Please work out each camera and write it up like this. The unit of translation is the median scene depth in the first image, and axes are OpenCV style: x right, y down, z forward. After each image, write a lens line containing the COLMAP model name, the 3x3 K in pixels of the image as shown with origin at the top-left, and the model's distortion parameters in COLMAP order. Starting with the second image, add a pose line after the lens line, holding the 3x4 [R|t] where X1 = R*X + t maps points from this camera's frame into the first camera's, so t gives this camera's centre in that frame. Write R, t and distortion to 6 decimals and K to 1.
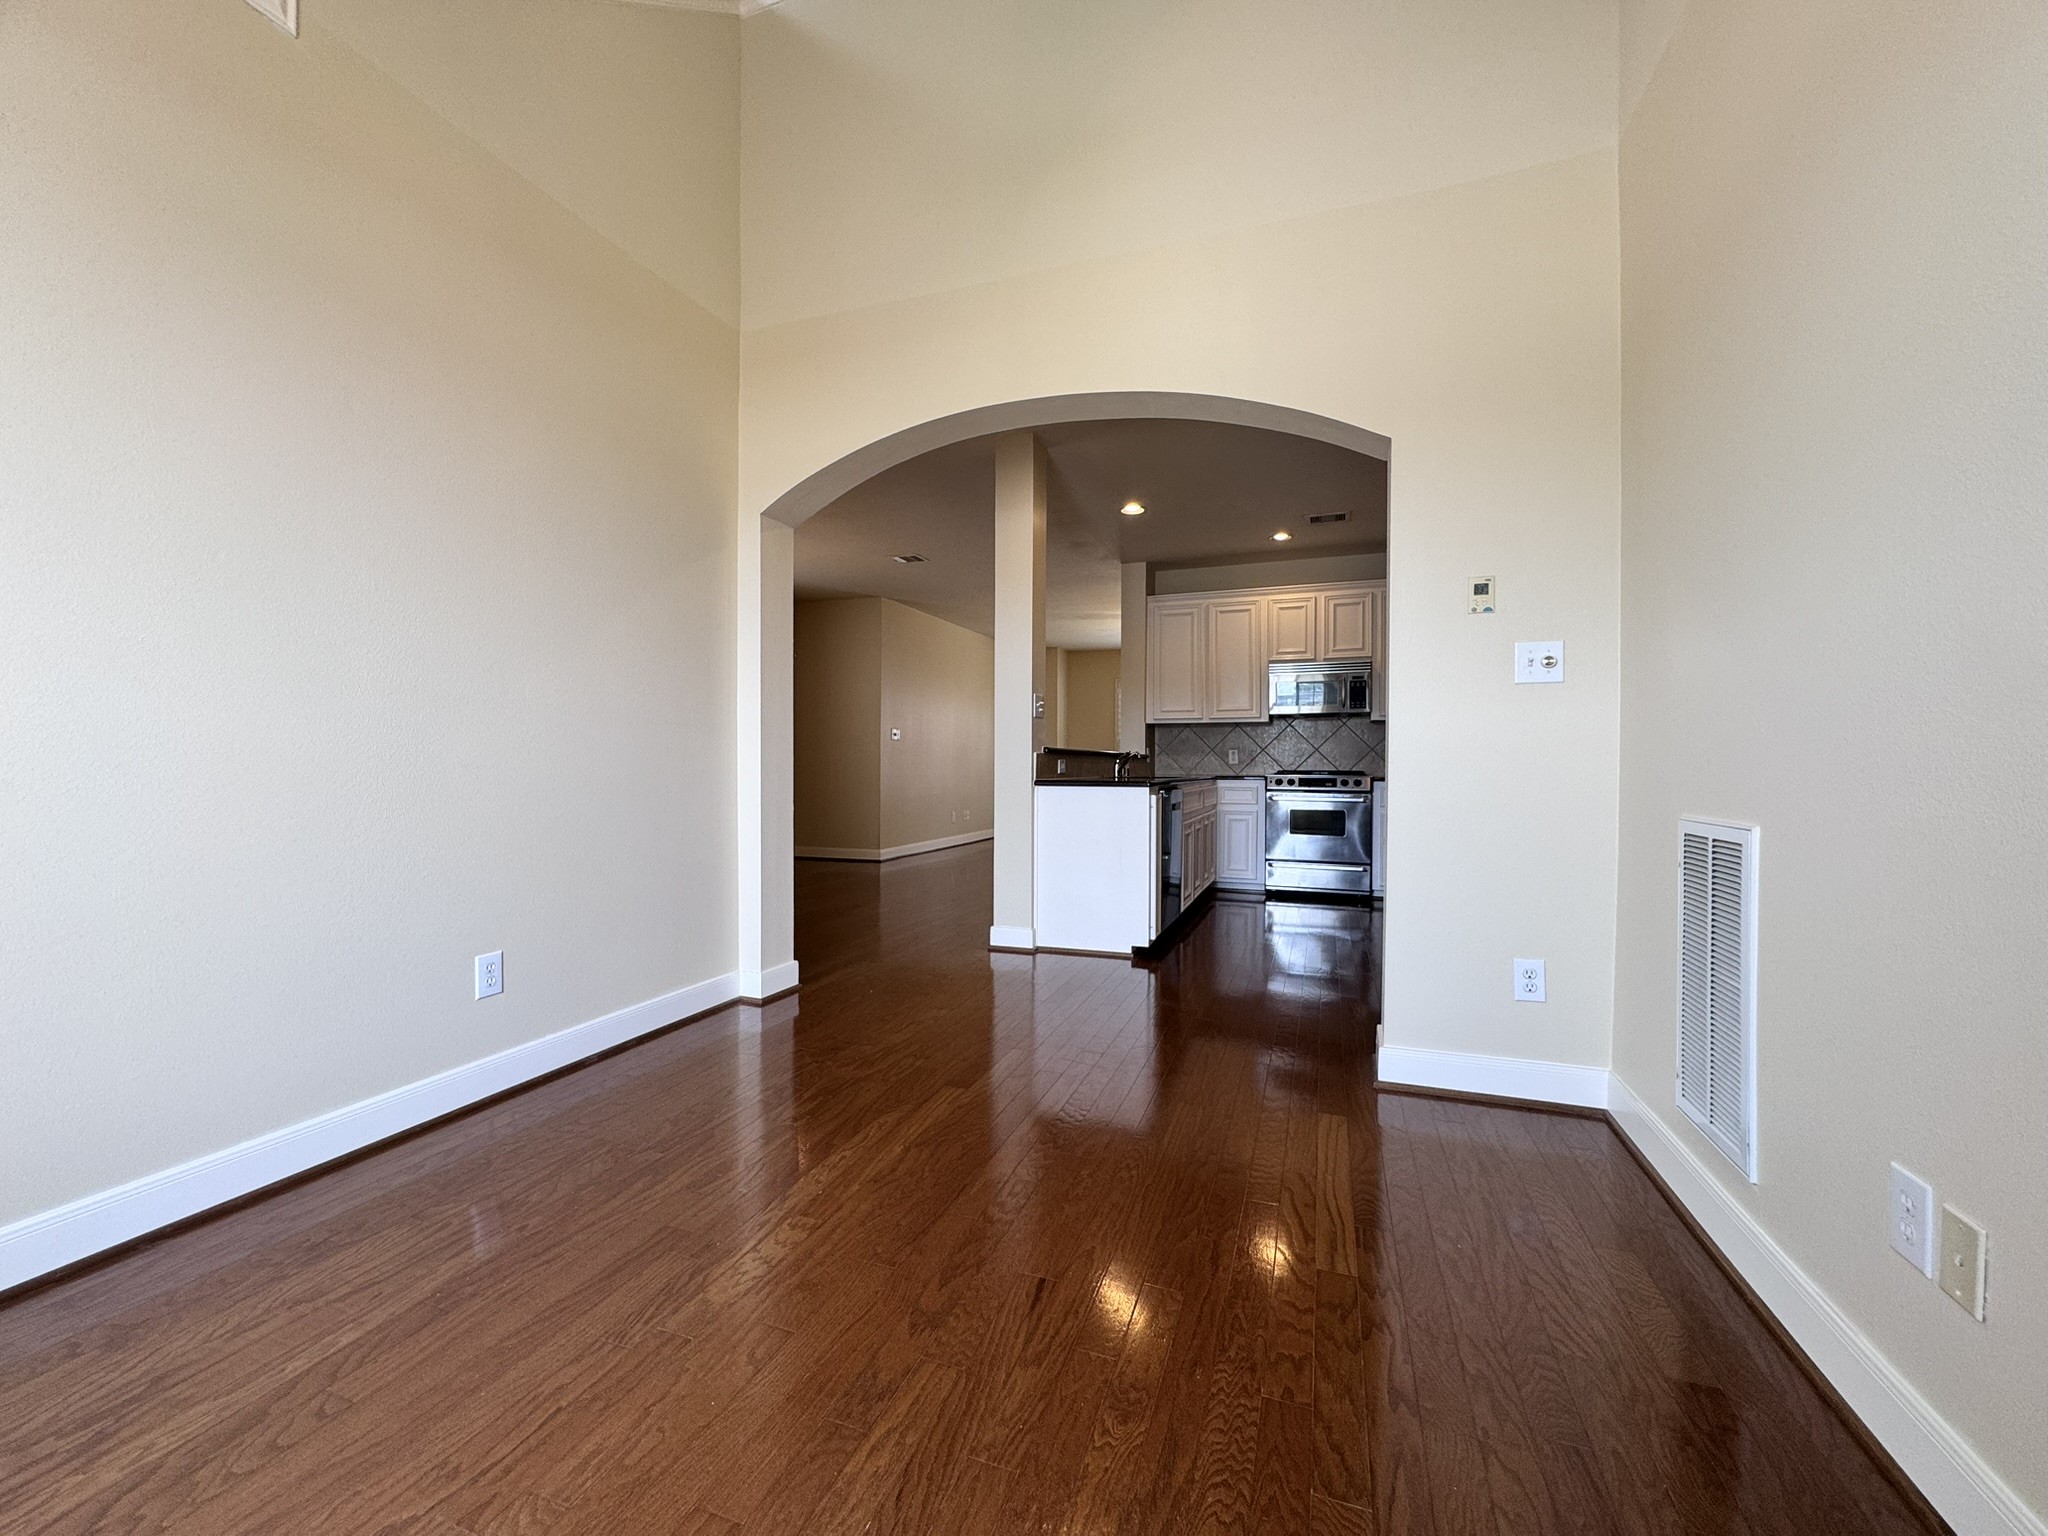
lens RADIAL K [[822.0, 0, 1023.7], [0, 822.0, 768.9], [0, 0, 1]] dist [0.004121, 0.000330]
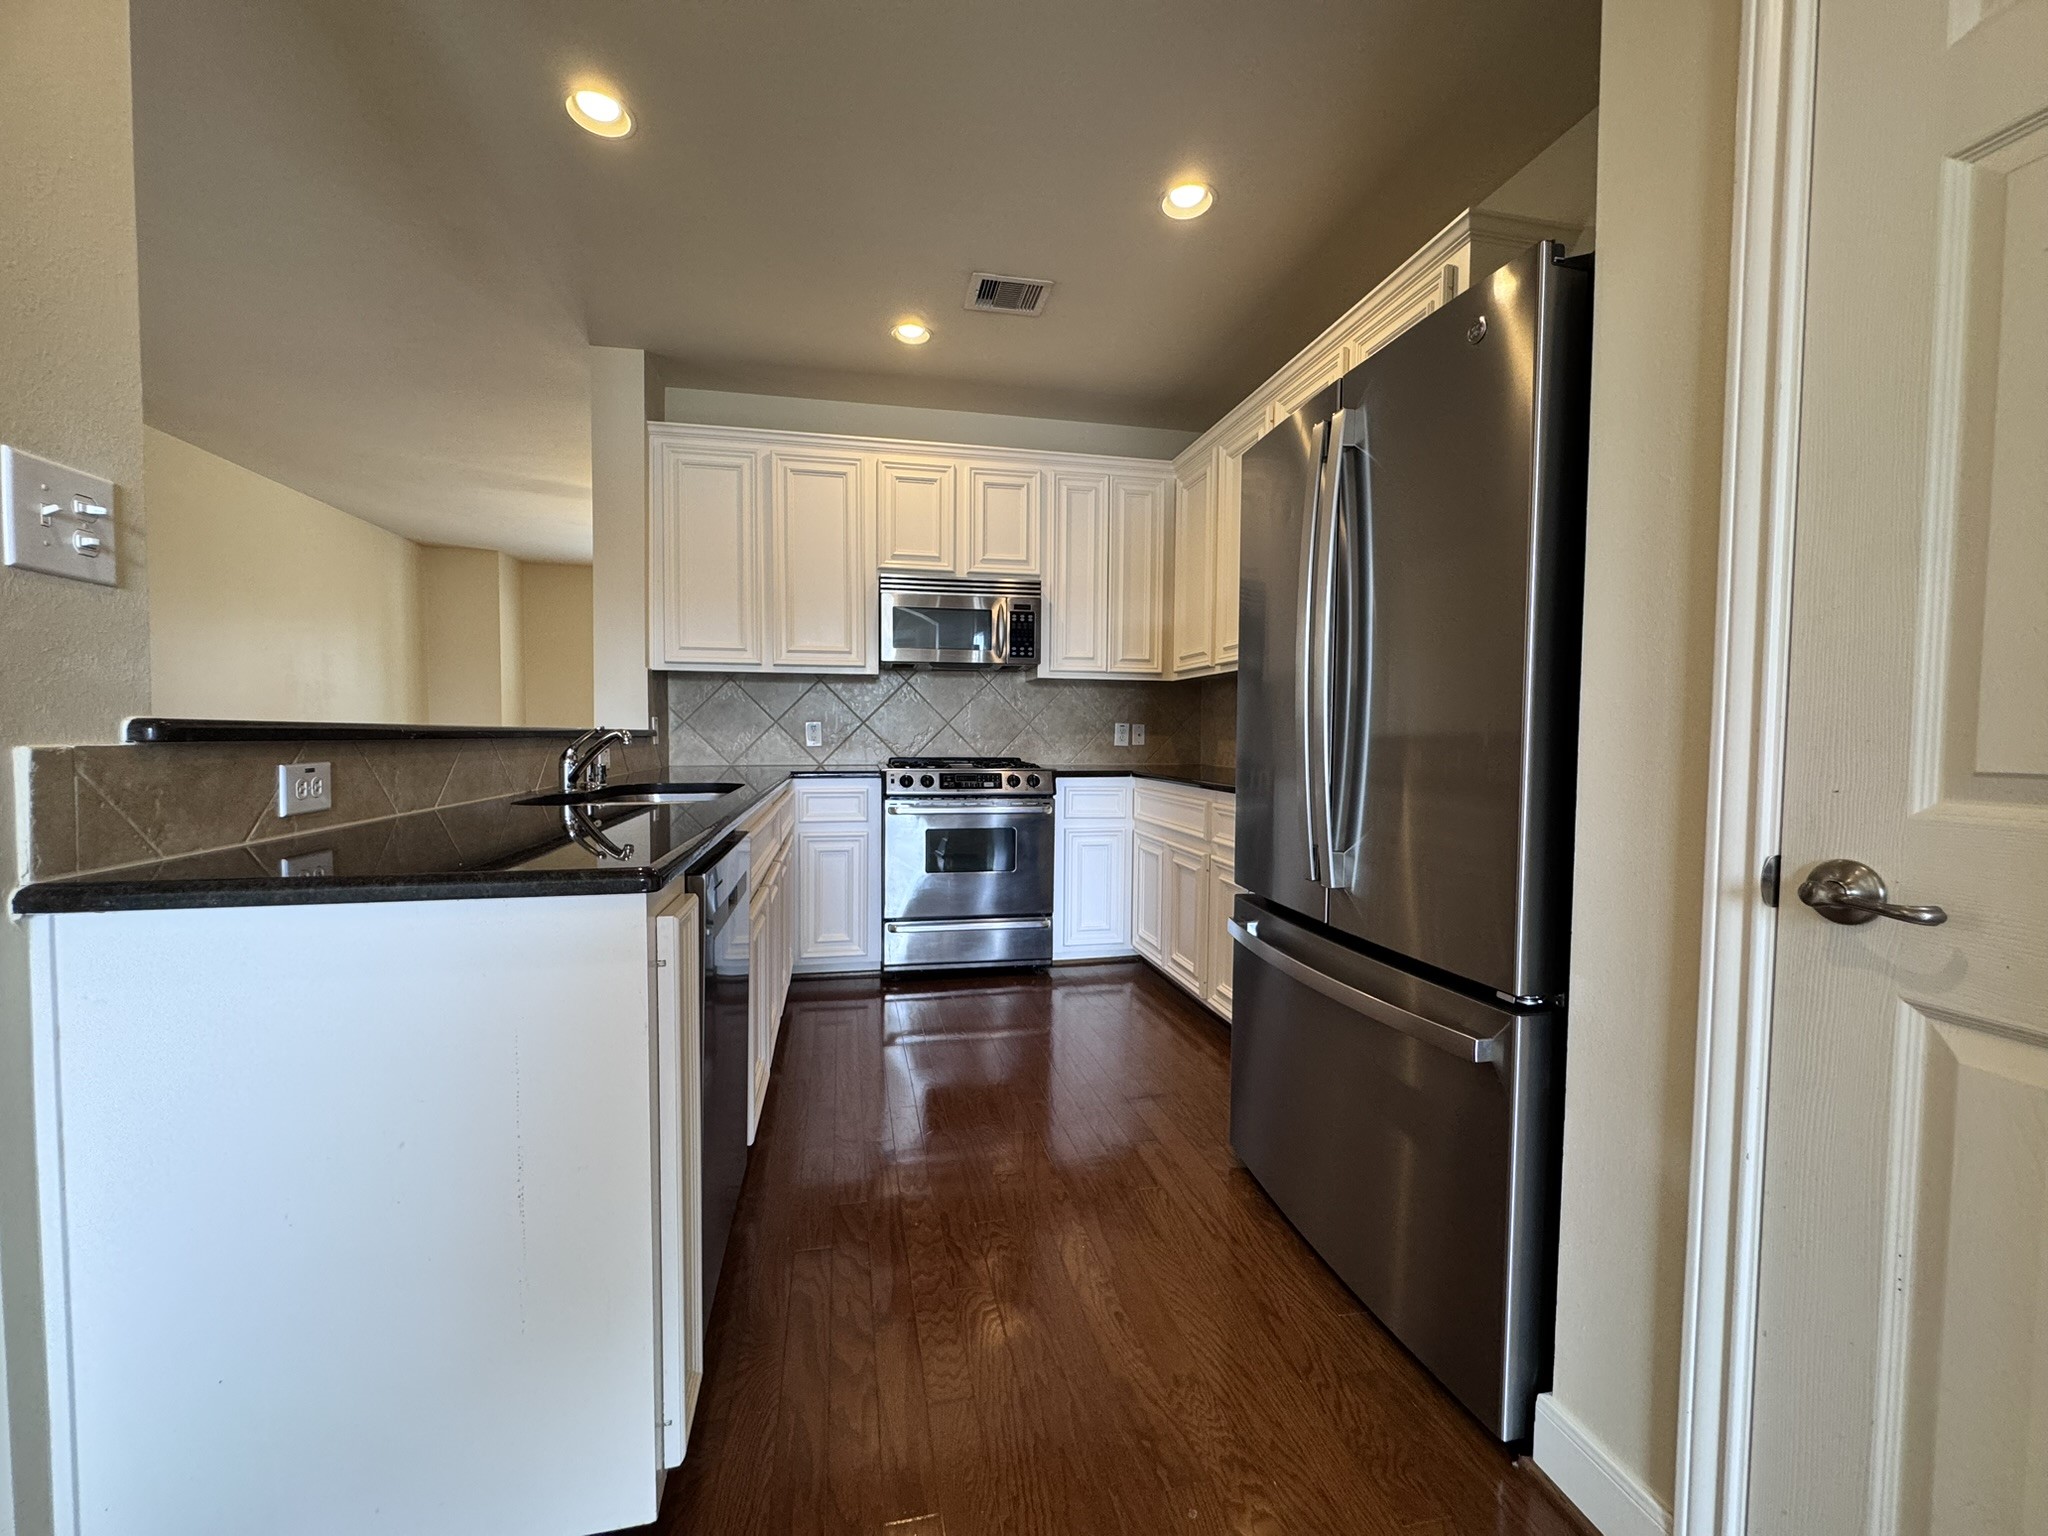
lens RADIAL K [[822.0, 0, 1016.4], [0, 822.0, 764.5], [0, 0, 1]] dist [0.004121, 0.000330]
pose [[0.847109, -0.017163, 0.531141, 0.074059], [-0.002492, 0.999339, 0.036267, -0.015898], [-0.531413, -0.032045, 0.846507, 0.470722]]
